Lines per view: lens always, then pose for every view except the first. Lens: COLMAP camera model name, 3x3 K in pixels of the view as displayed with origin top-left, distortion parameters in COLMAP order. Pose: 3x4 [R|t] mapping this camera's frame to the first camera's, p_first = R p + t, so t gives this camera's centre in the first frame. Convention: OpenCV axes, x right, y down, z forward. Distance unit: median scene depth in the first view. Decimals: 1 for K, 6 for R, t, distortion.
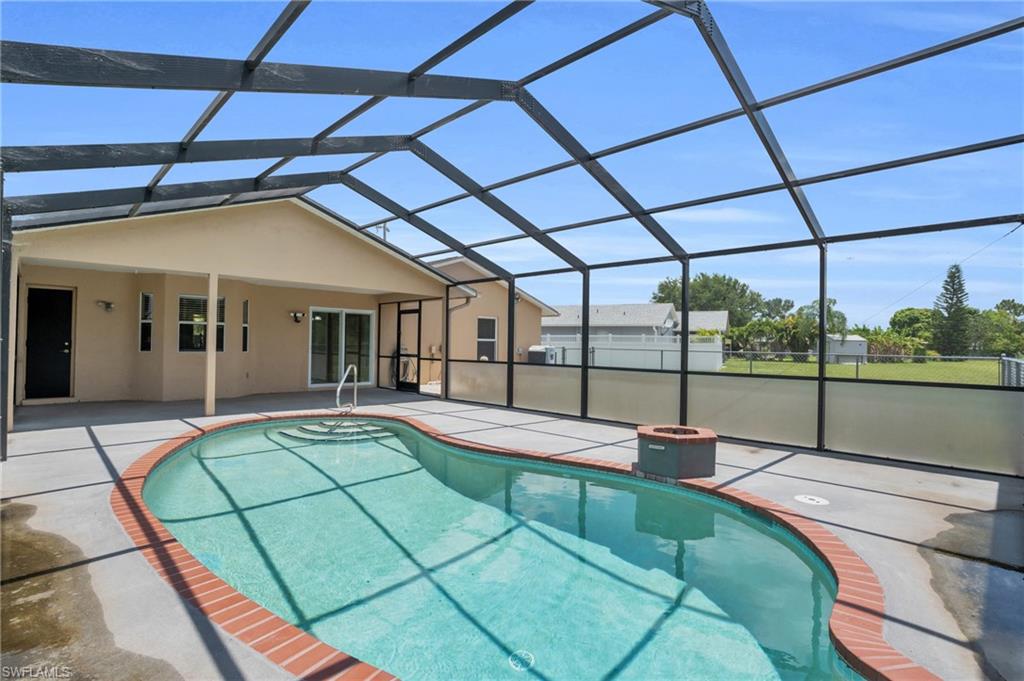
lens RADIAL K [[512.4, 0, 512.0], [0, 512.4, 340.5], [0, 0, 1]] dist [-0.082694, 0.032148]
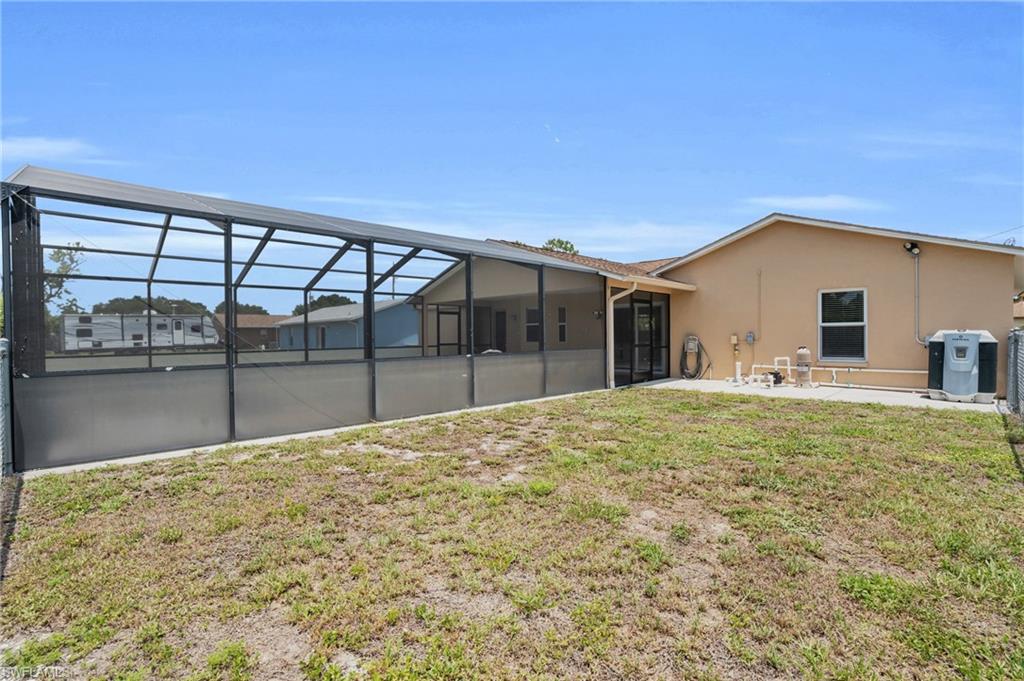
lens RADIAL K [[471.3, 0, 505.2], [0, 471.3, 338.6], [0, 0, 1]] dist [-0.070553, 0.022847]
pose [[-0.021407, -0.008808, -0.999732, 0.831185], [0.018598, 0.999785, -0.009207, 0.022272], [0.999598, -0.018790, -0.021238, 0.860109]]
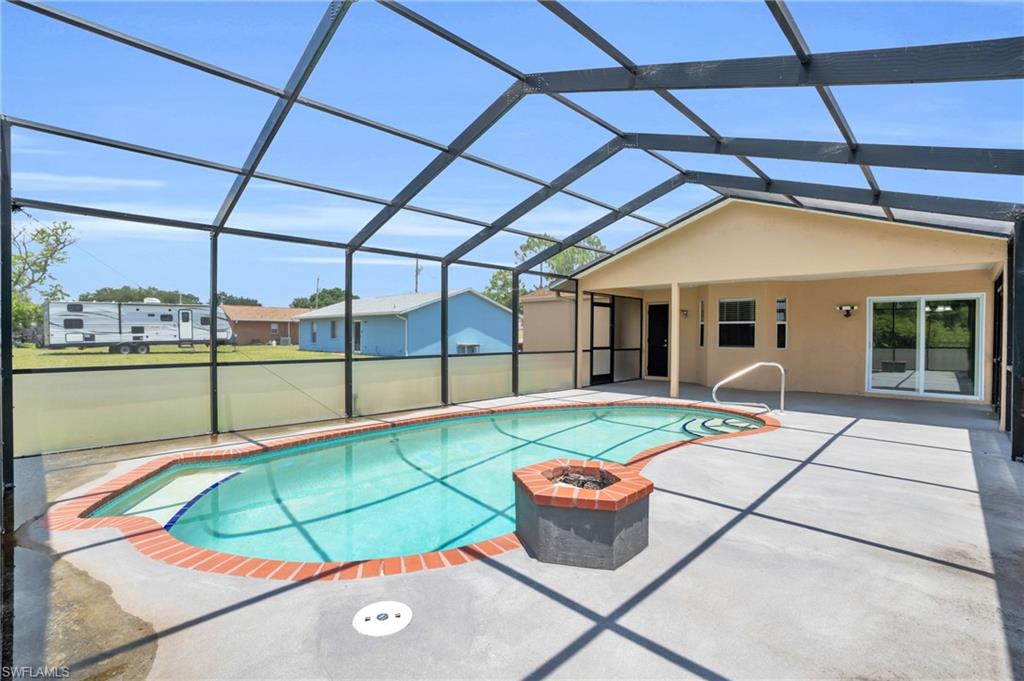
lens RADIAL K [[471.3, 0, 505.2], [0, 471.3, 338.6], [0, 0, 1]] dist [-0.070553, 0.022847]
pose [[-0.000831, -0.005593, -0.999984, 0.416787], [0.001774, 0.999983, -0.005594, 0.006895], [0.999998, -0.001779, -0.000821, 0.426319]]
